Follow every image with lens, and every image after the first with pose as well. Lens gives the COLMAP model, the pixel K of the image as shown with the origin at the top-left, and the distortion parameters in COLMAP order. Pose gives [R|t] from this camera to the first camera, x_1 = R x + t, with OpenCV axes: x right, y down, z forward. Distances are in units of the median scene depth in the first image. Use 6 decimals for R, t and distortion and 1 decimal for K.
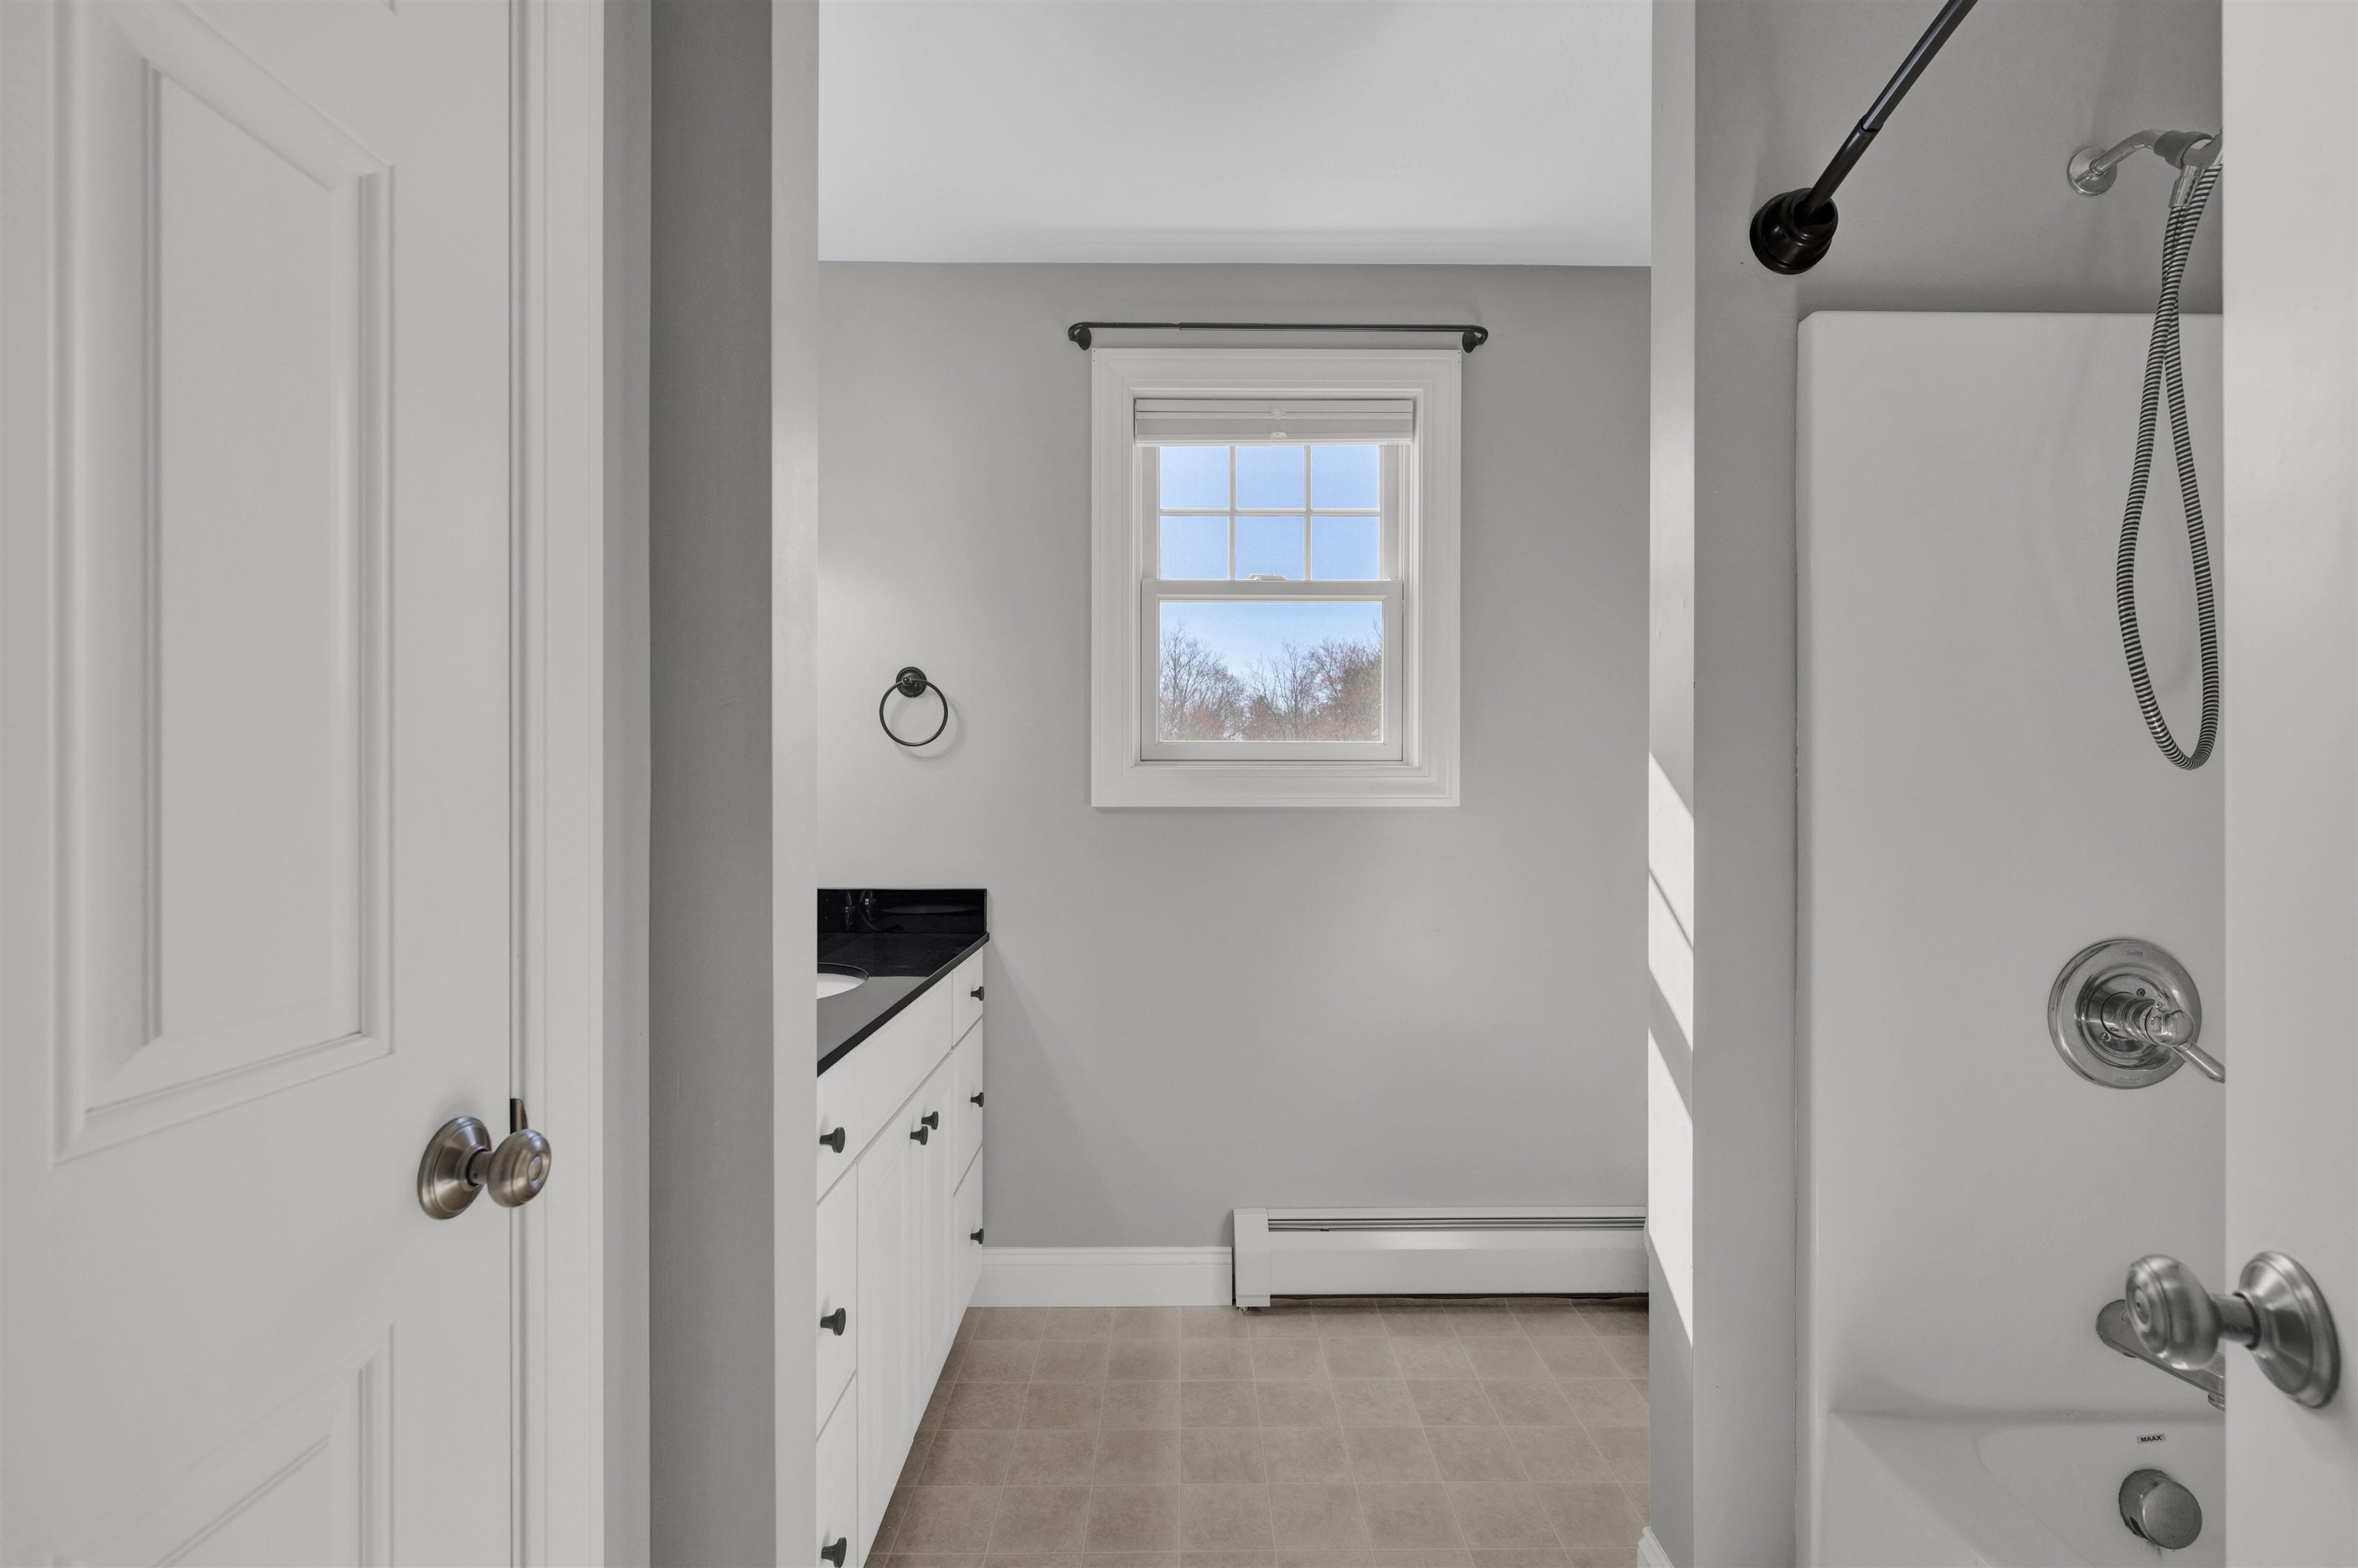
lens RADIAL K [[1011.0, 0, 1182.1], [0, 1011.0, 763.3], [0, 0, 1]] dist [-0.002615, 0.000157]
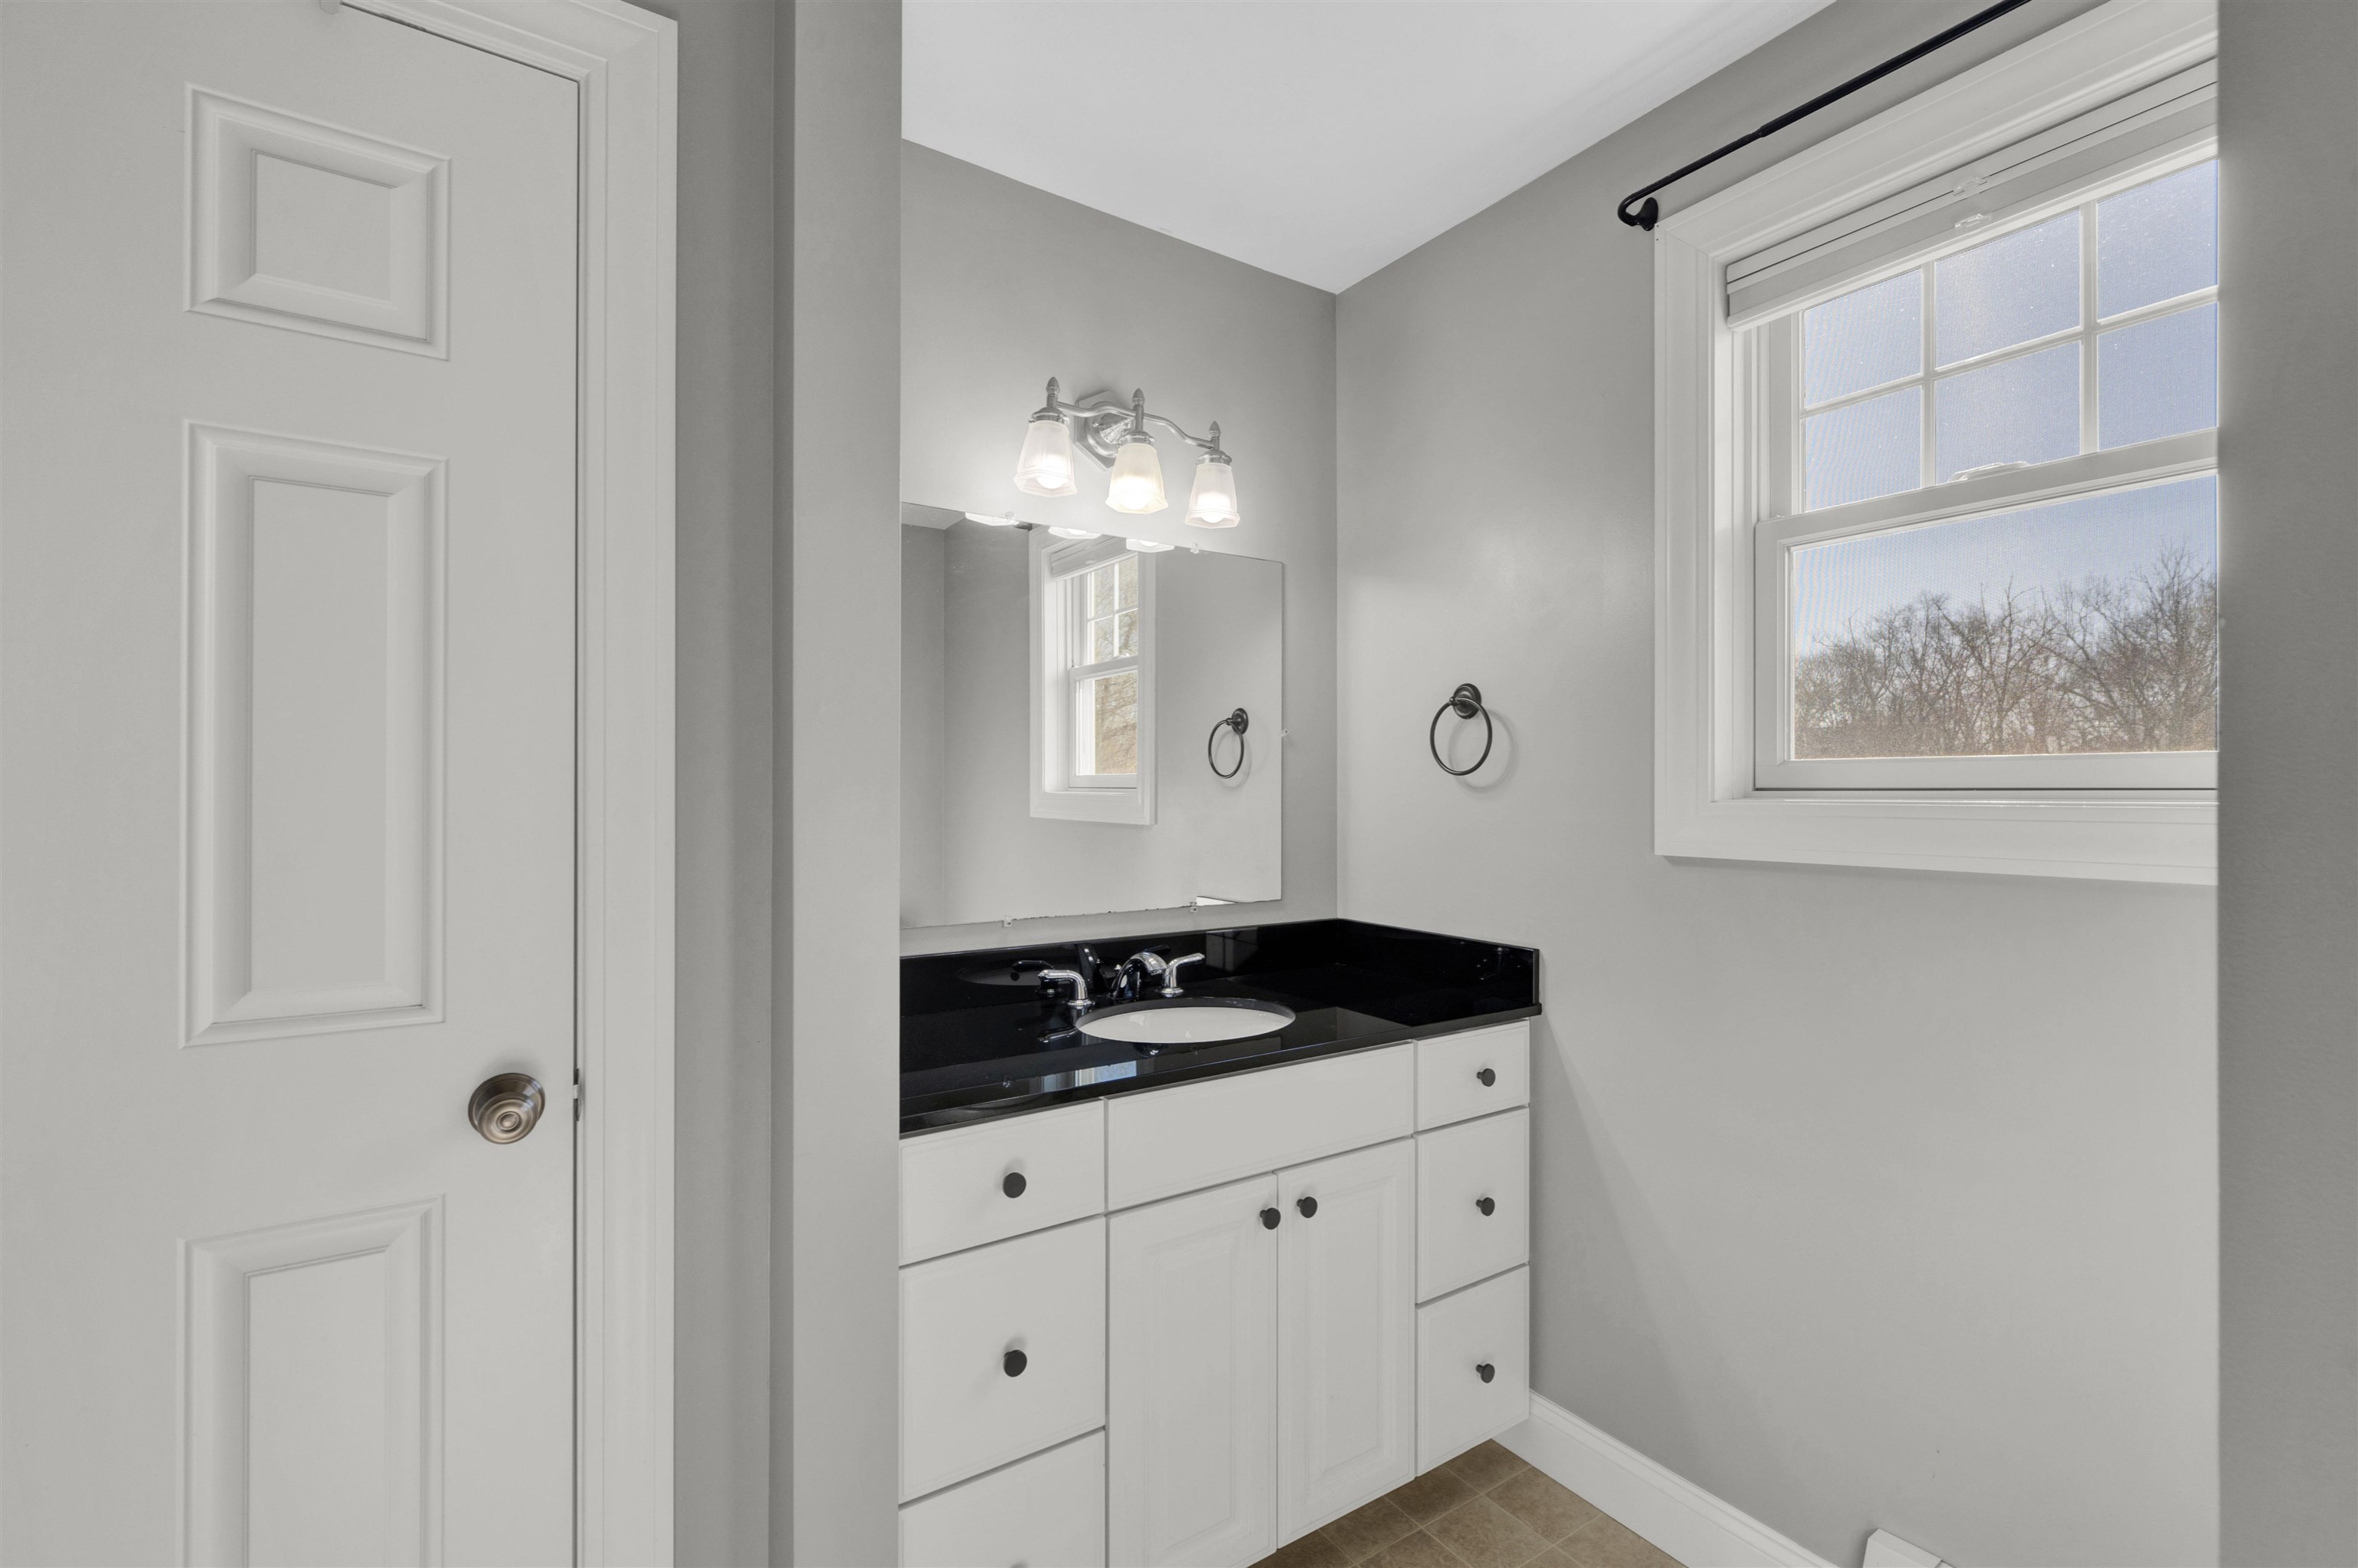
lens RADIAL K [[1011.0, 0, 1182.1], [0, 1011.0, 763.3], [0, 0, 1]] dist [-0.002615, 0.000157]
pose [[0.539712, -0.014537, -0.841724, 0.337522], [0.018215, 0.999818, -0.005587, -0.025304], [0.841653, -0.012317, 0.539879, 0.322063]]
